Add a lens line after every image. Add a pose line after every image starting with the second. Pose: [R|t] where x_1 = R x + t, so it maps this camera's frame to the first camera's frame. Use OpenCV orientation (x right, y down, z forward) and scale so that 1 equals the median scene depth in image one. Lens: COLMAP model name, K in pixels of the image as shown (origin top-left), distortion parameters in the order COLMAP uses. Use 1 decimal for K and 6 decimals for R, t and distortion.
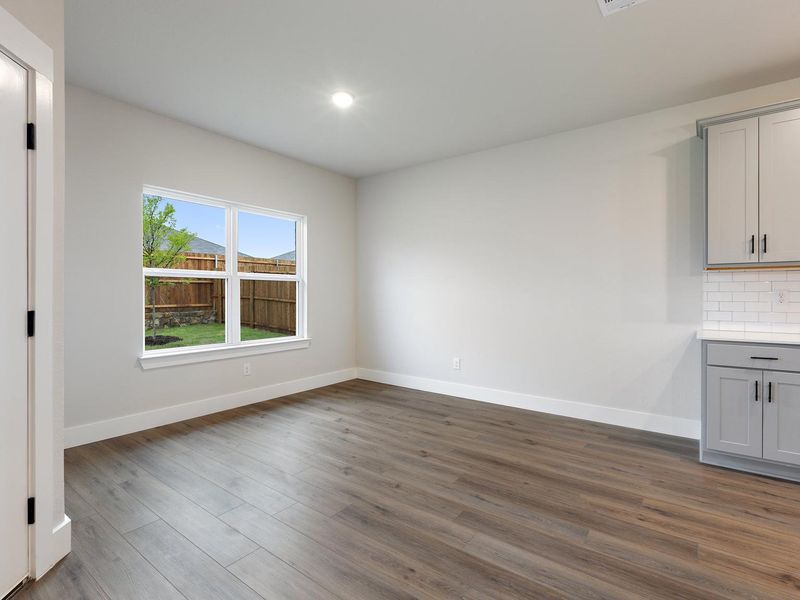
lens RADIAL K [[398.8, 0, 397.1], [0, 398.8, 294.9], [0, 0, 1]] dist [0.001630, 0.000153]
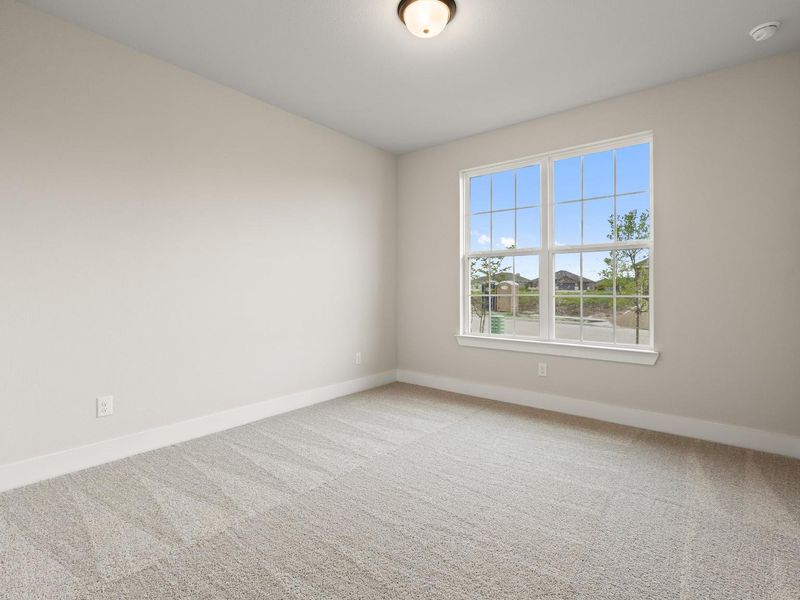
lens RADIAL K [[398.8, 0, 397.1], [0, 398.8, 294.9], [0, 0, 1]] dist [0.001630, 0.000153]
pose [[-0.058450, 0.021783, -0.998053, 0.527445], [0.007815, 0.999741, 0.021362, -0.001169], [0.998260, -0.006551, -0.058605, 0.729945]]
